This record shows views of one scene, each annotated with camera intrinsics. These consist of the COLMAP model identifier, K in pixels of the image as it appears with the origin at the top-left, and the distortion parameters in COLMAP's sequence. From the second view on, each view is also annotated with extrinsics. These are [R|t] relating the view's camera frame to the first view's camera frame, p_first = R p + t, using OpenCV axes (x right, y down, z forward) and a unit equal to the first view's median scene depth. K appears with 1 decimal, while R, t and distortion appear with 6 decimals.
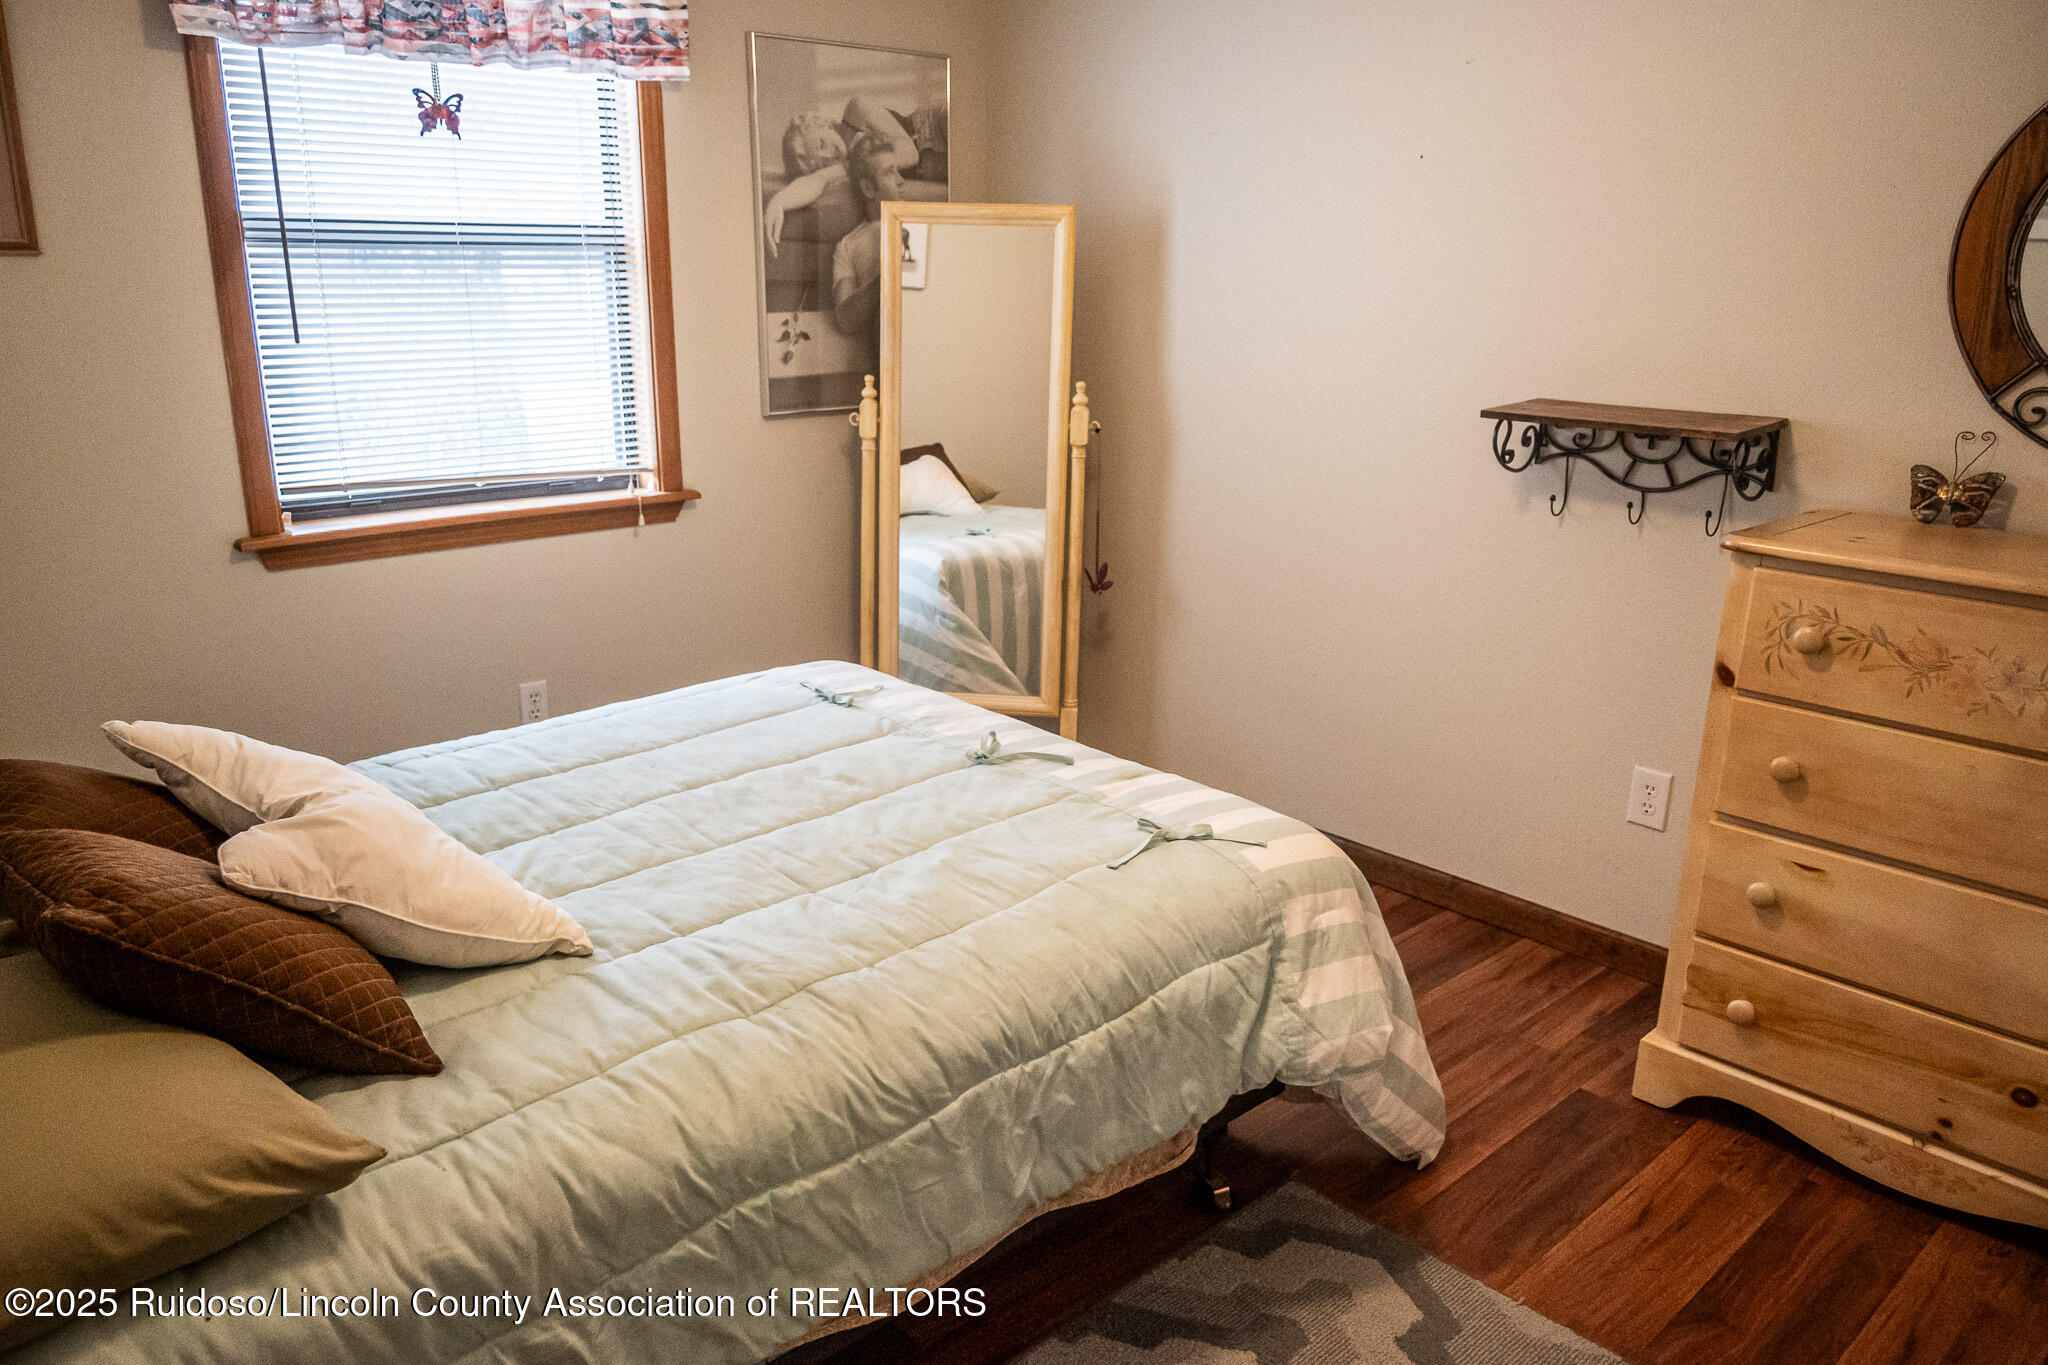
lens RADIAL K [[1425.8, 0, 1028.4], [0, 1425.8, 683.0], [0, 0, 1]] dist [-0.005526, 0.002713]
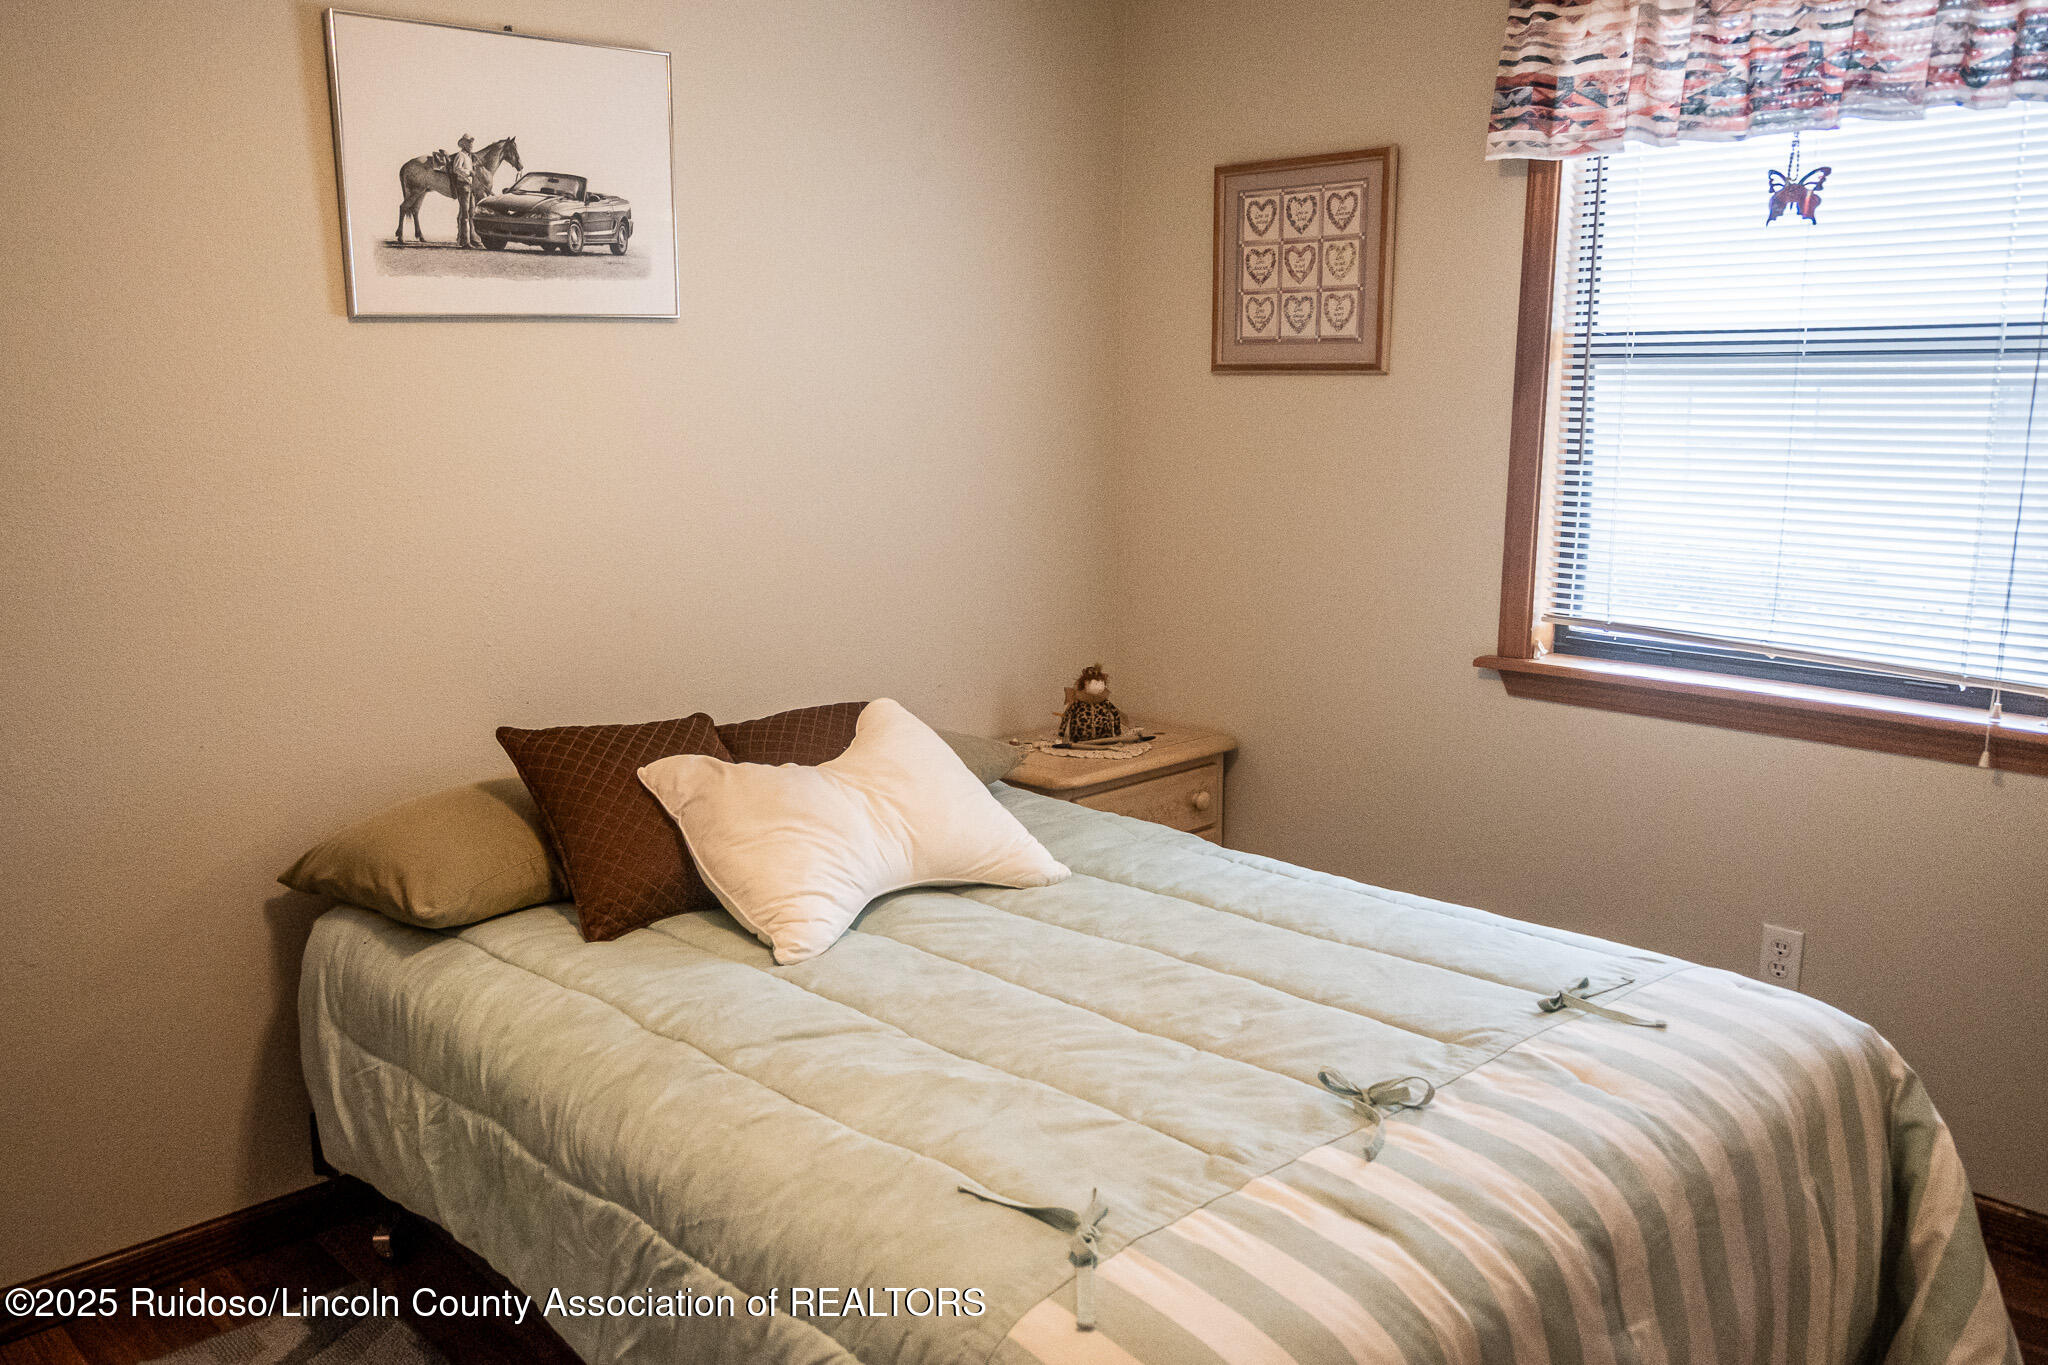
lens RADIAL K [[1637.9, 0, 1024.8], [0, 1637.9, 706.6], [0, 0, 1]] dist [-0.000941, -0.001571]
pose [[0.016959, 0.177654, -0.983947, 0.626133], [-0.290535, 0.942502, 0.165163, -0.181520], [0.956714, 0.283070, 0.067599, 0.706196]]
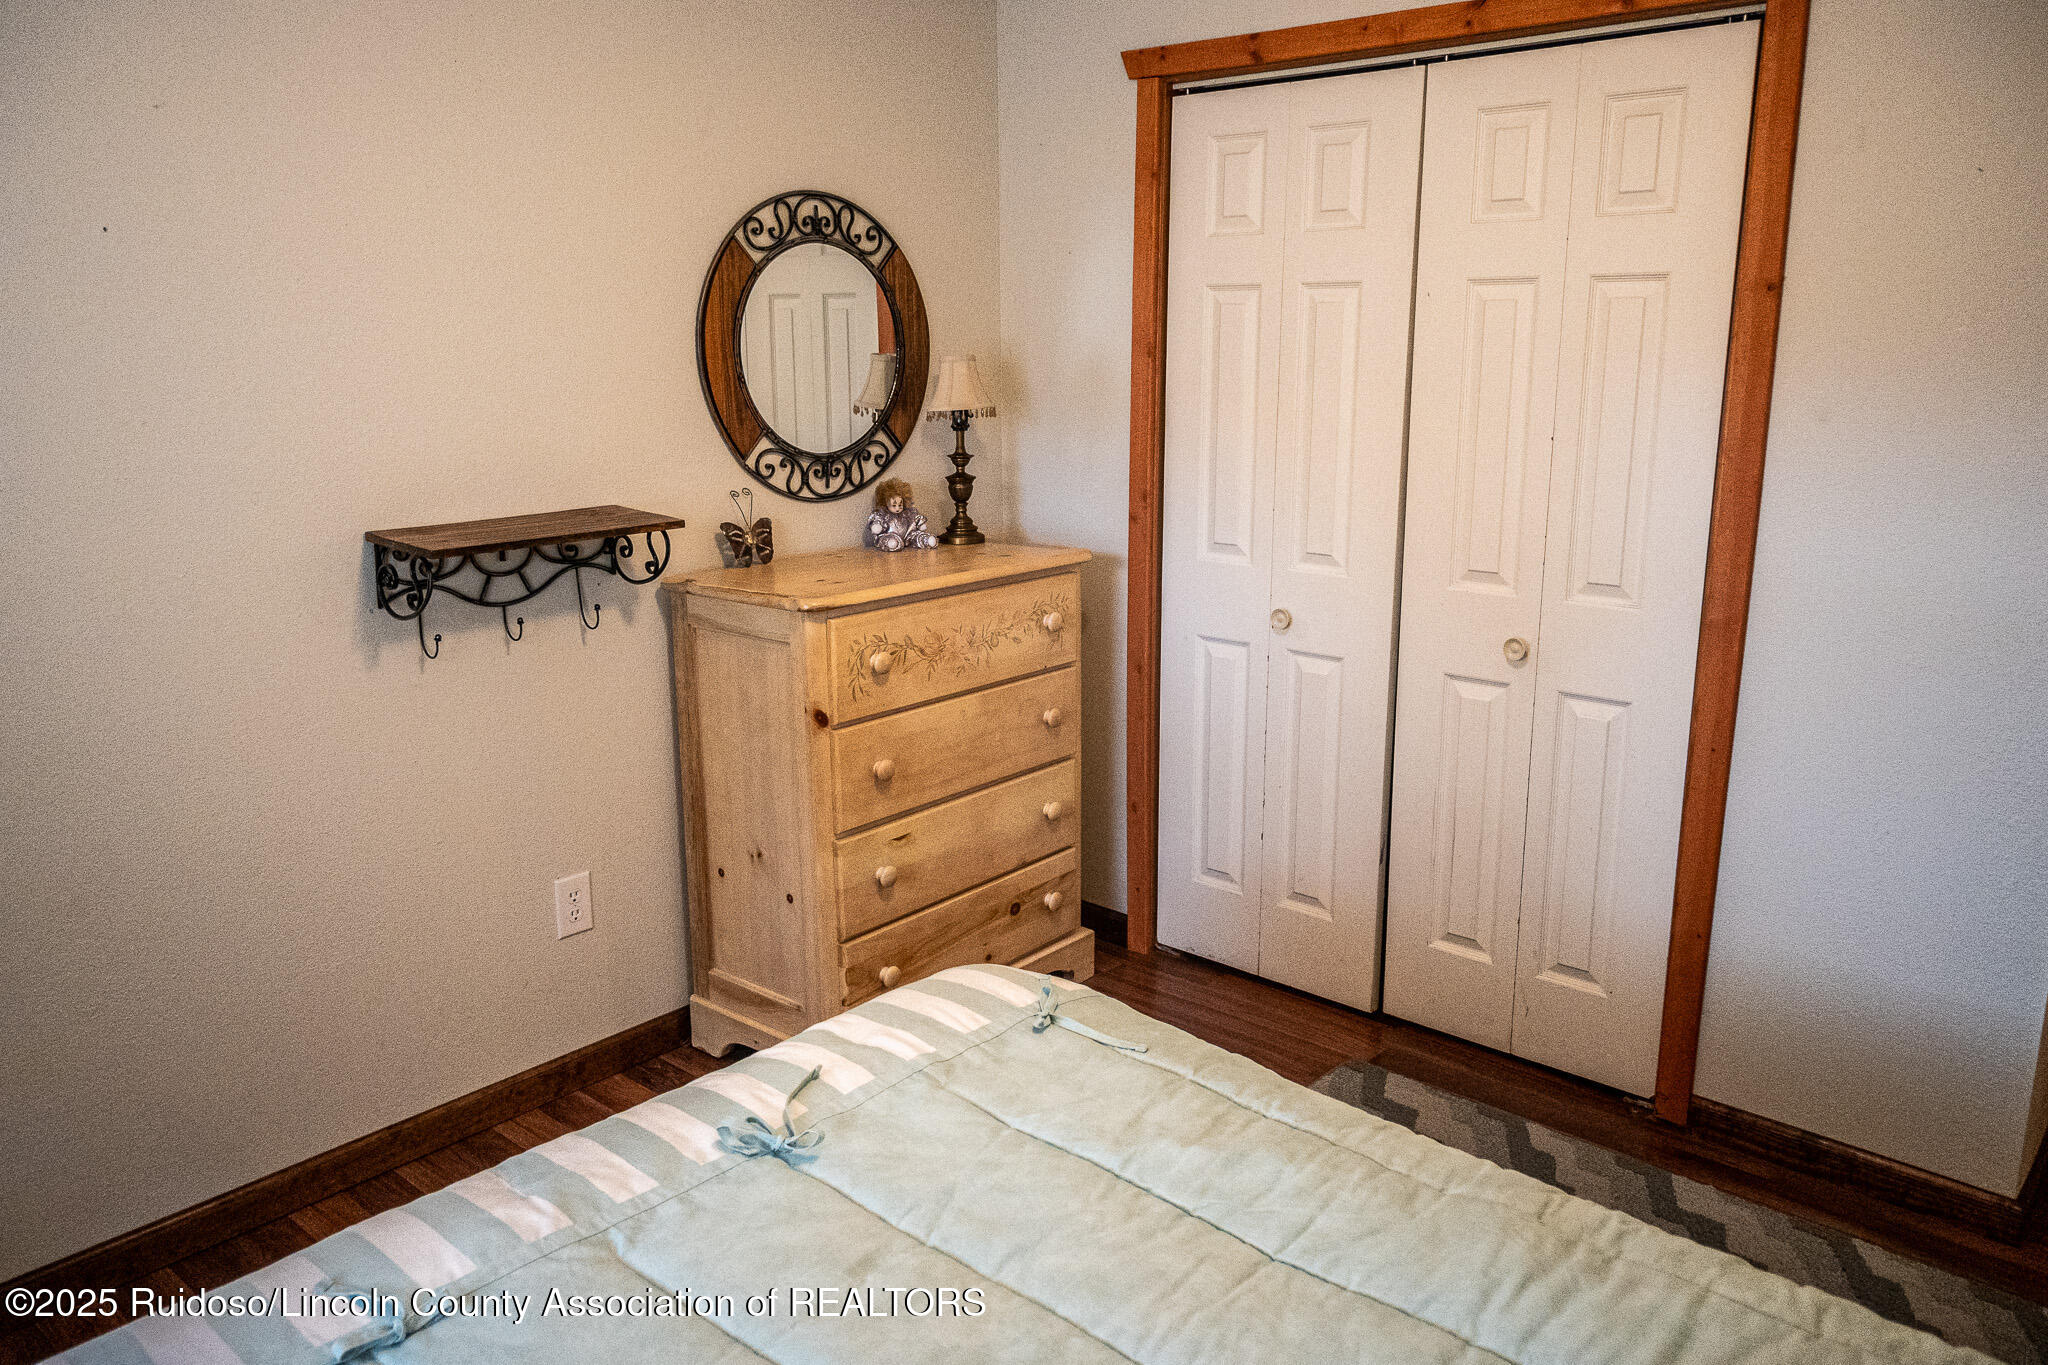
lens RADIAL K [[1425.8, 0, 1028.4], [0, 1425.8, 683.0], [0, 0, 1]] dist [-0.005526, 0.002713]
pose [[-0.046983, -0.256458, 0.965413, -0.583299], [0.295042, 0.919796, 0.258699, -0.264385], [-0.954328, 0.296992, 0.032451, 0.756188]]
